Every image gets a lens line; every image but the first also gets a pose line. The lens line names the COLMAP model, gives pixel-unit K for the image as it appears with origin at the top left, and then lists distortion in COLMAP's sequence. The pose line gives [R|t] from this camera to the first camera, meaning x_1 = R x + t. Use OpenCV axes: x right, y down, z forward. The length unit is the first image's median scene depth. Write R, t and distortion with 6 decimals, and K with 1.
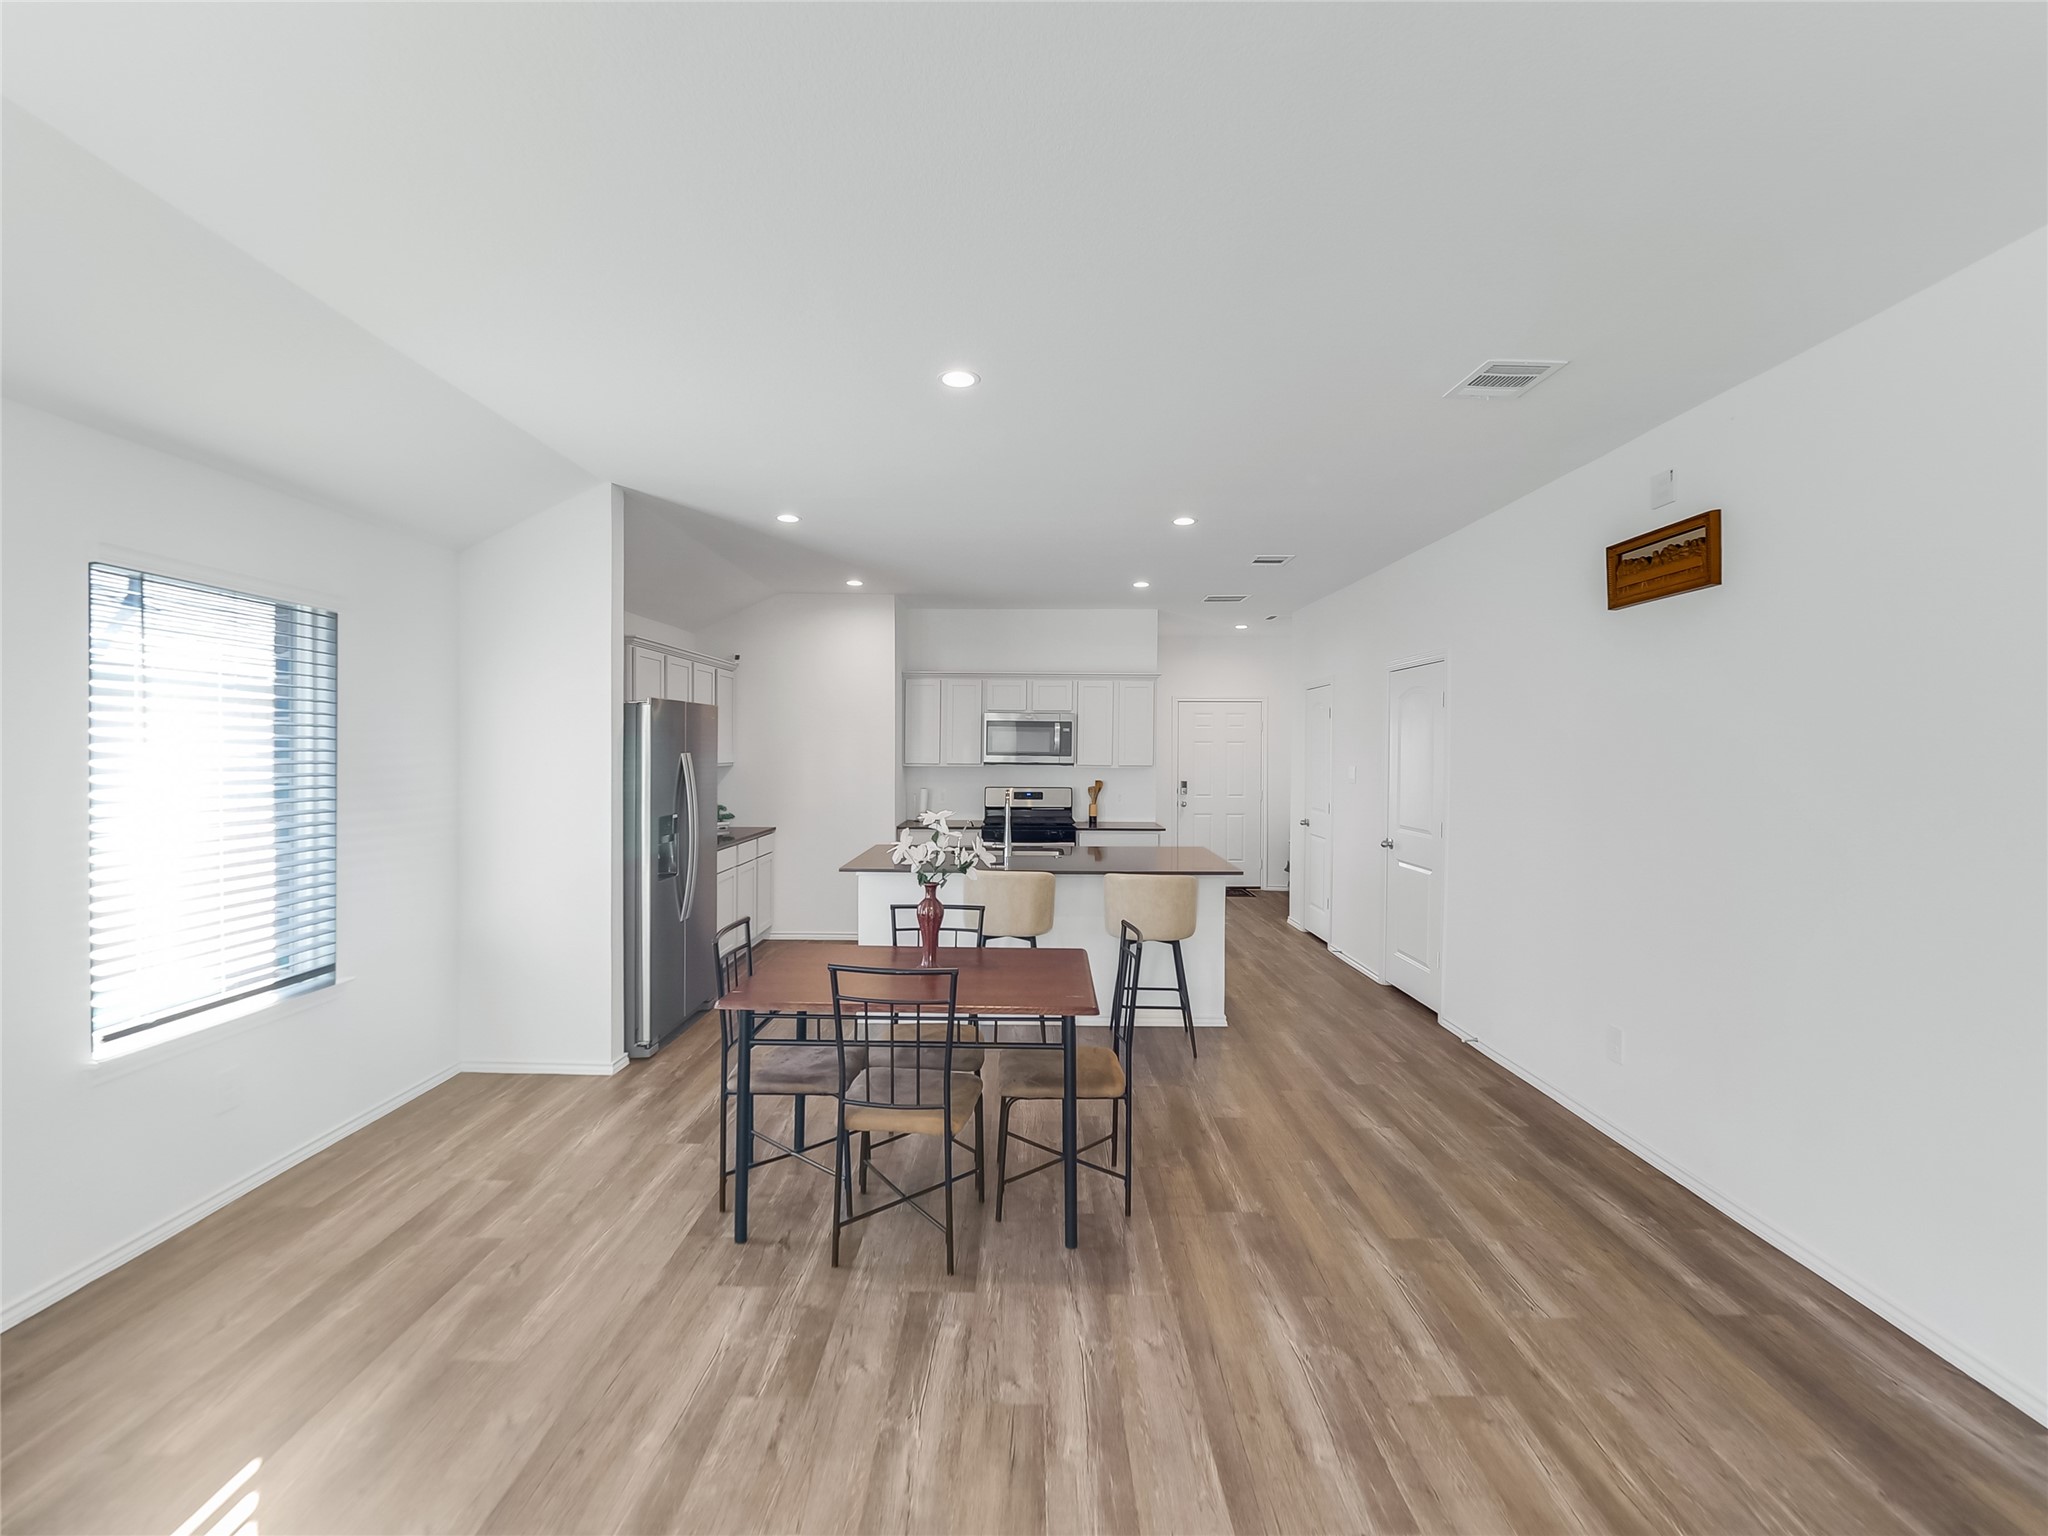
lens RADIAL K [[870.2, 0, 1028.1], [0, 870.2, 752.7], [0, 0, 1]] dist [0.000956, -0.000608]
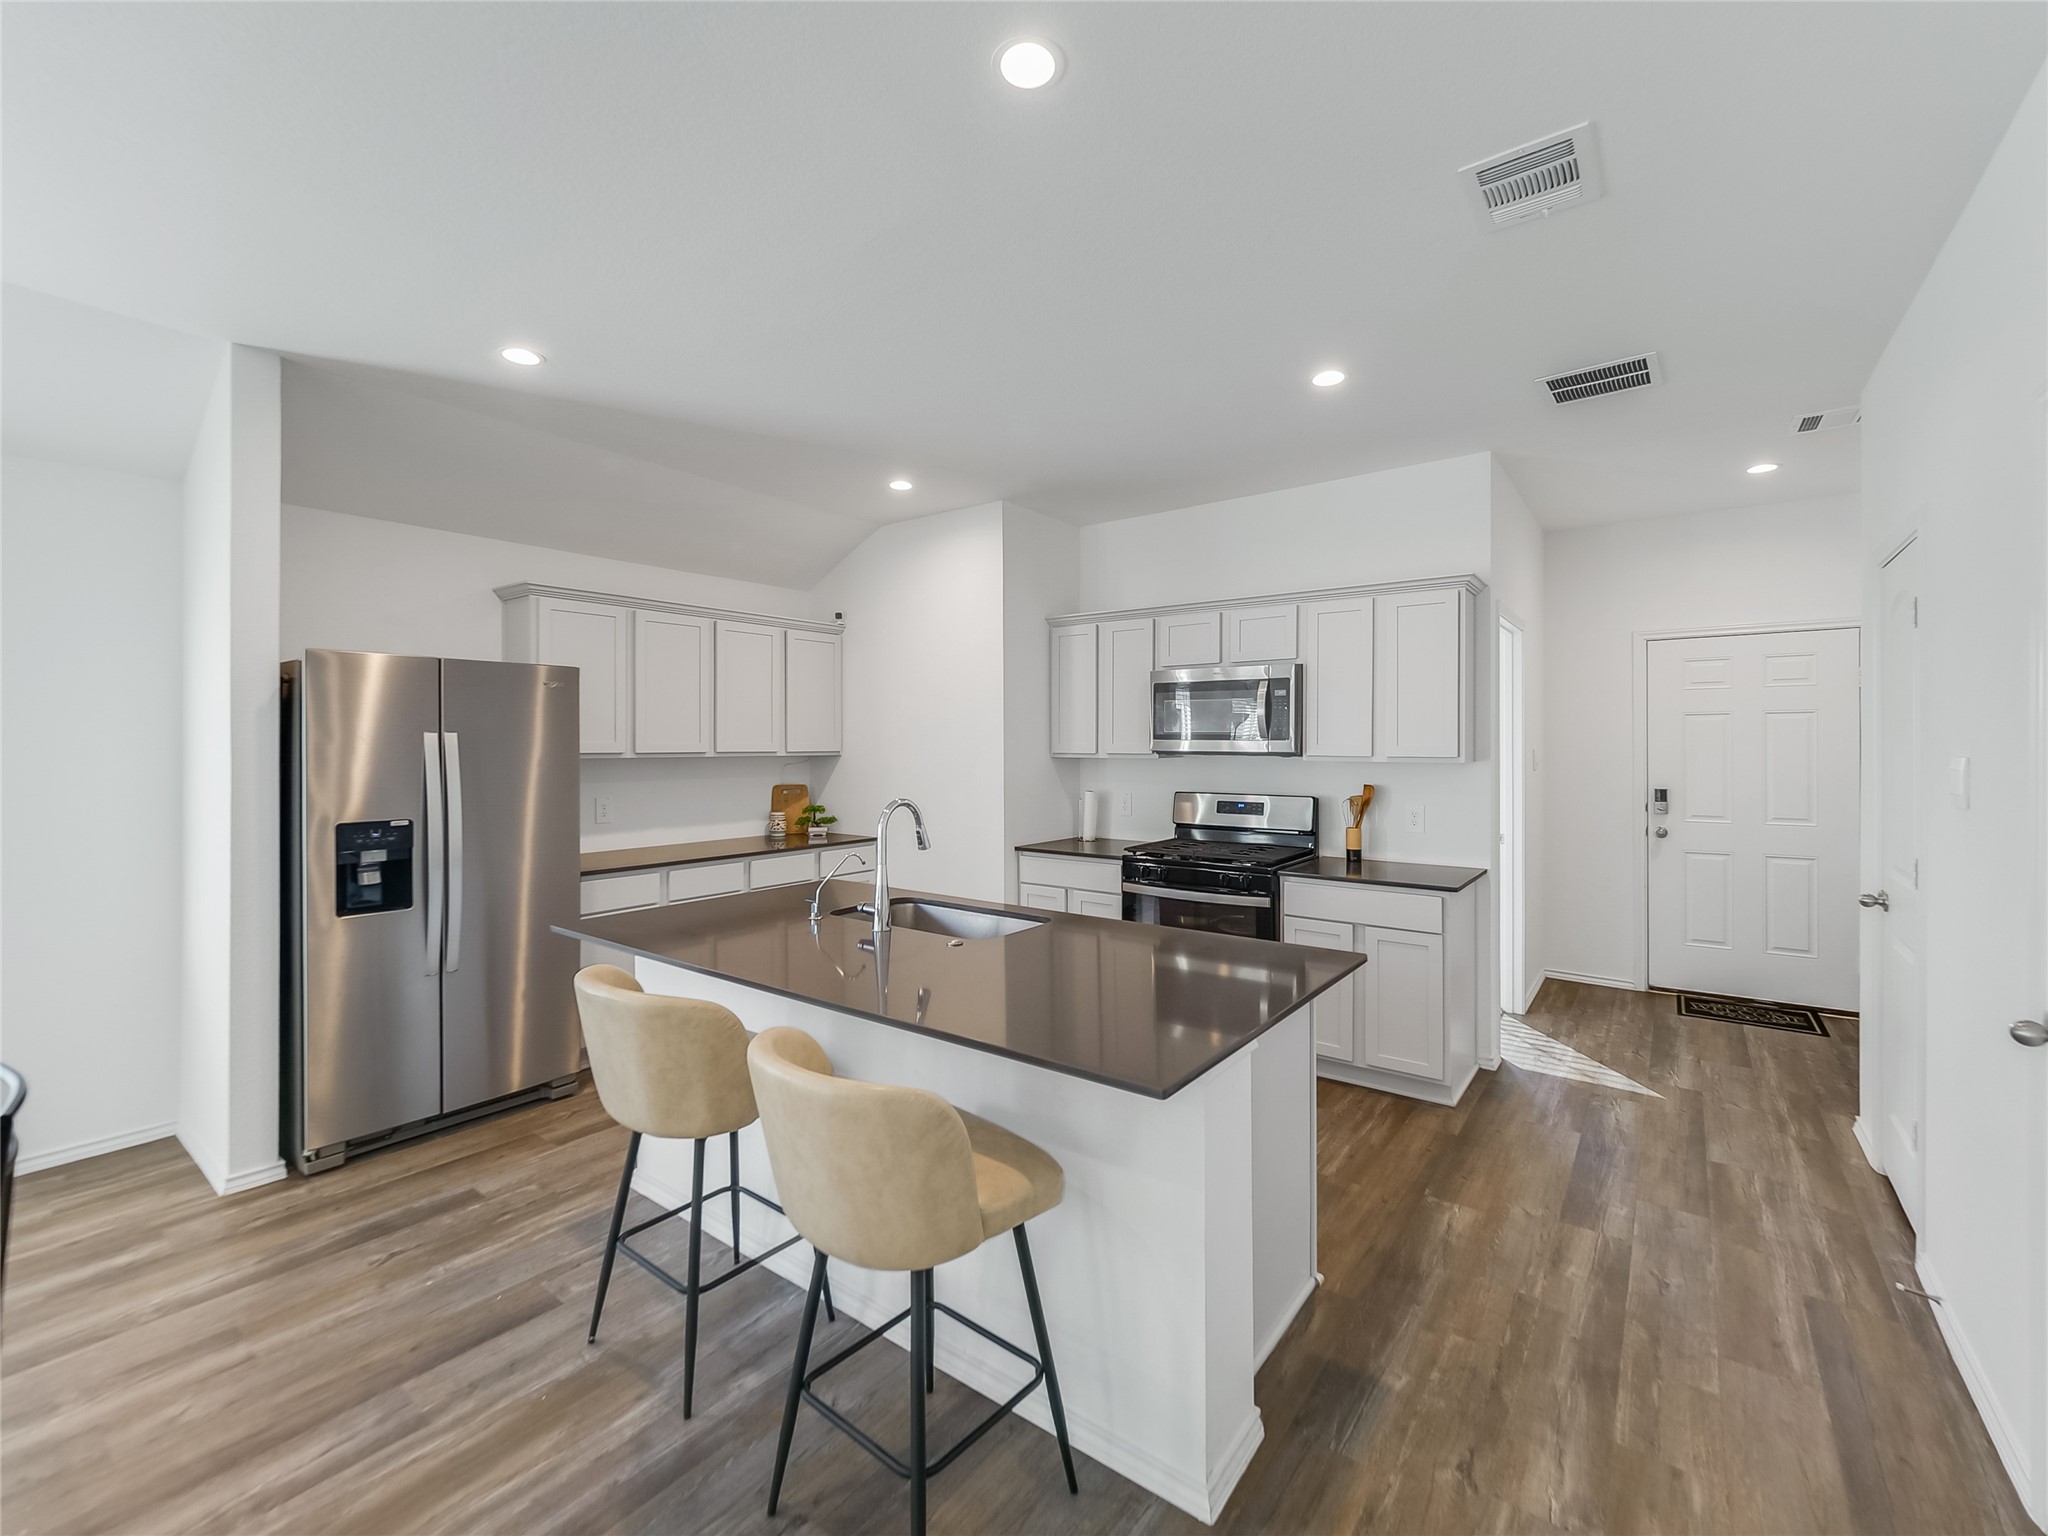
lens RADIAL K [[870.2, 0, 1028.1], [0, 870.2, 752.7], [0, 0, 1]] dist [0.000956, -0.000608]
pose [[0.803060, -0.000402, -0.595897, 0.245685], [0.003685, 0.999984, 0.004291, 0.008944], [0.595886, -0.005641, 0.803049, 0.448994]]
